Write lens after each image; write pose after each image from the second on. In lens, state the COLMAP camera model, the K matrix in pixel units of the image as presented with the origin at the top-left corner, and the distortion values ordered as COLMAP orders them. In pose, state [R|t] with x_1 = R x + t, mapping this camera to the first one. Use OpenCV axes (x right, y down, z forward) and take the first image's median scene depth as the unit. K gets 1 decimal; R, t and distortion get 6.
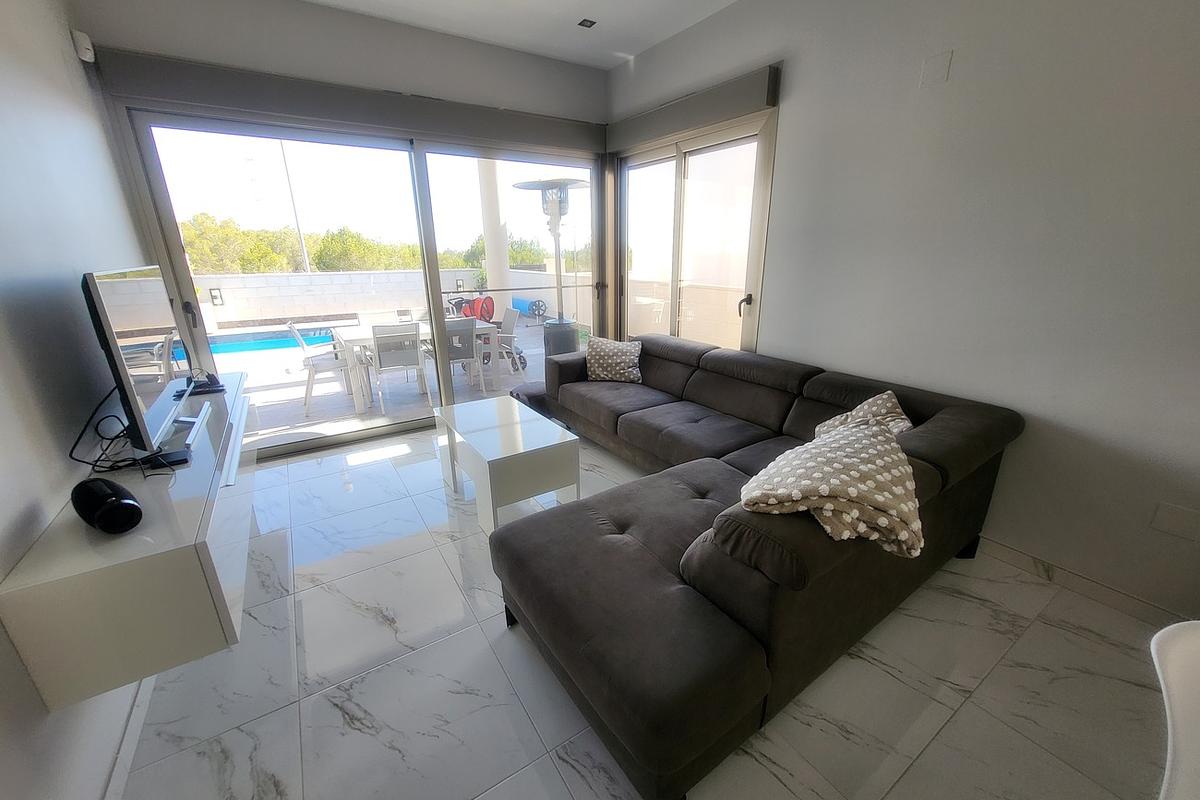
lens RADIAL K [[466.6, 0, 607.1], [0, 466.6, 400.9], [0, 0, 1]] dist [-0.003724, 0.001079]
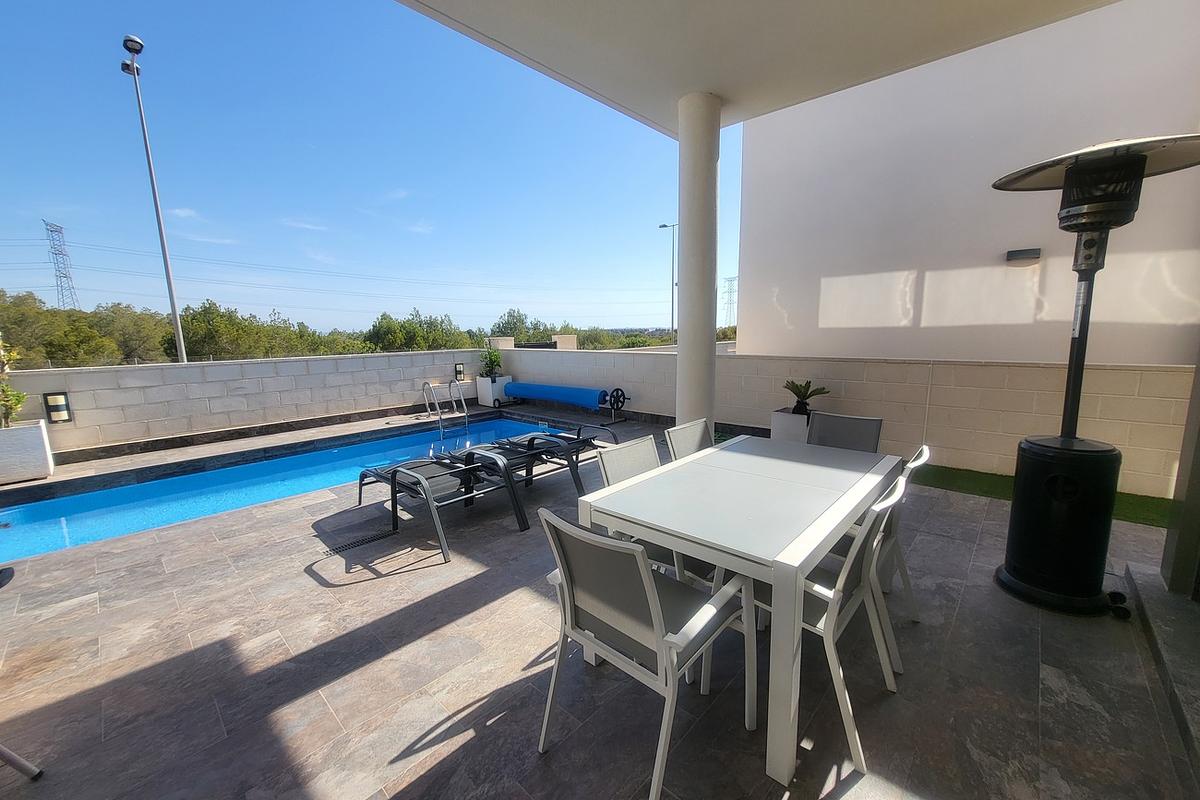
lens RADIAL K [[466.6, 0, 598.2], [0, 466.6, 399.9], [0, 0, 1]] dist [-0.003724, 0.001079]
pose [[0.970059, -0.048014, 0.238077, -0.120878], [0.086162, 0.984538, -0.152515, -0.032375], [-0.227073, 0.168461, 0.959197, 0.113038]]
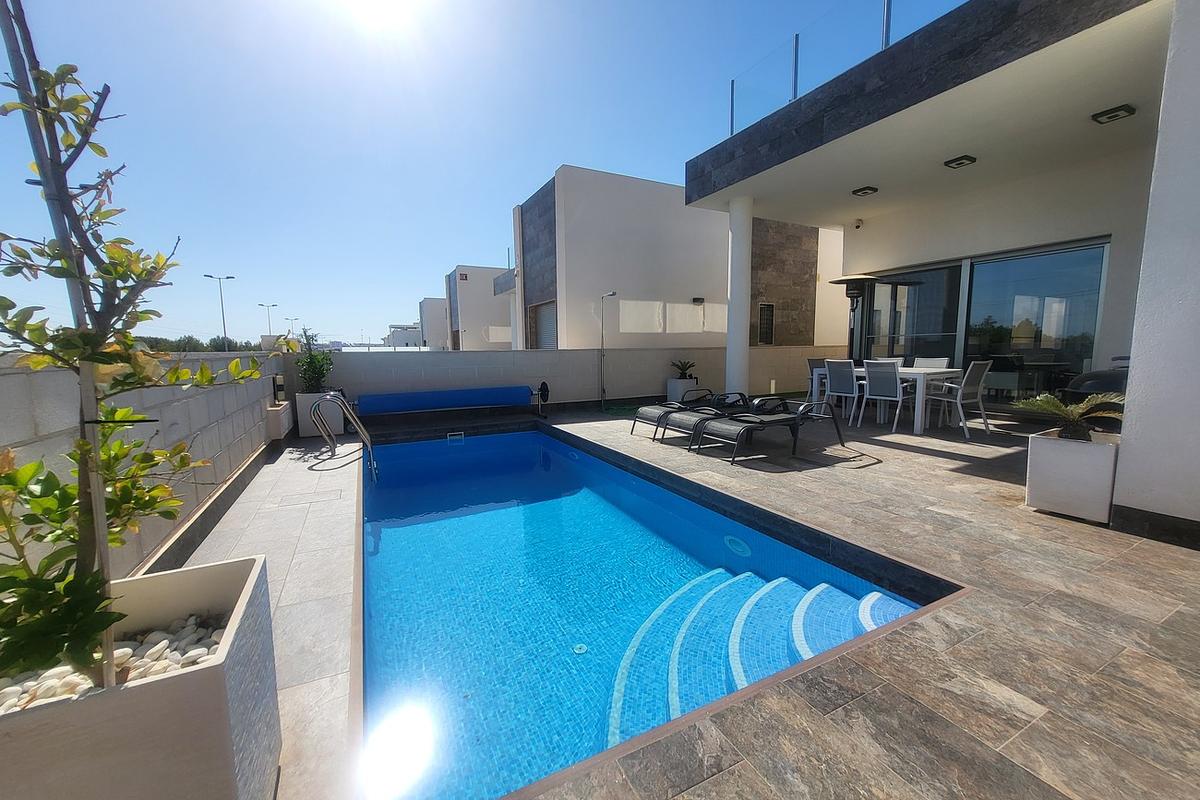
lens RADIAL K [[466.6, 0, 601.4], [0, 466.6, 399.4], [0, 0, 1]] dist [-0.003724, 0.001079]
pose [[0.109566, -0.107331, 0.988168, -0.278378], [0.315205, 0.946594, 0.067866, -0.065898], [-0.942678, 0.304039, 0.137546, 0.251189]]
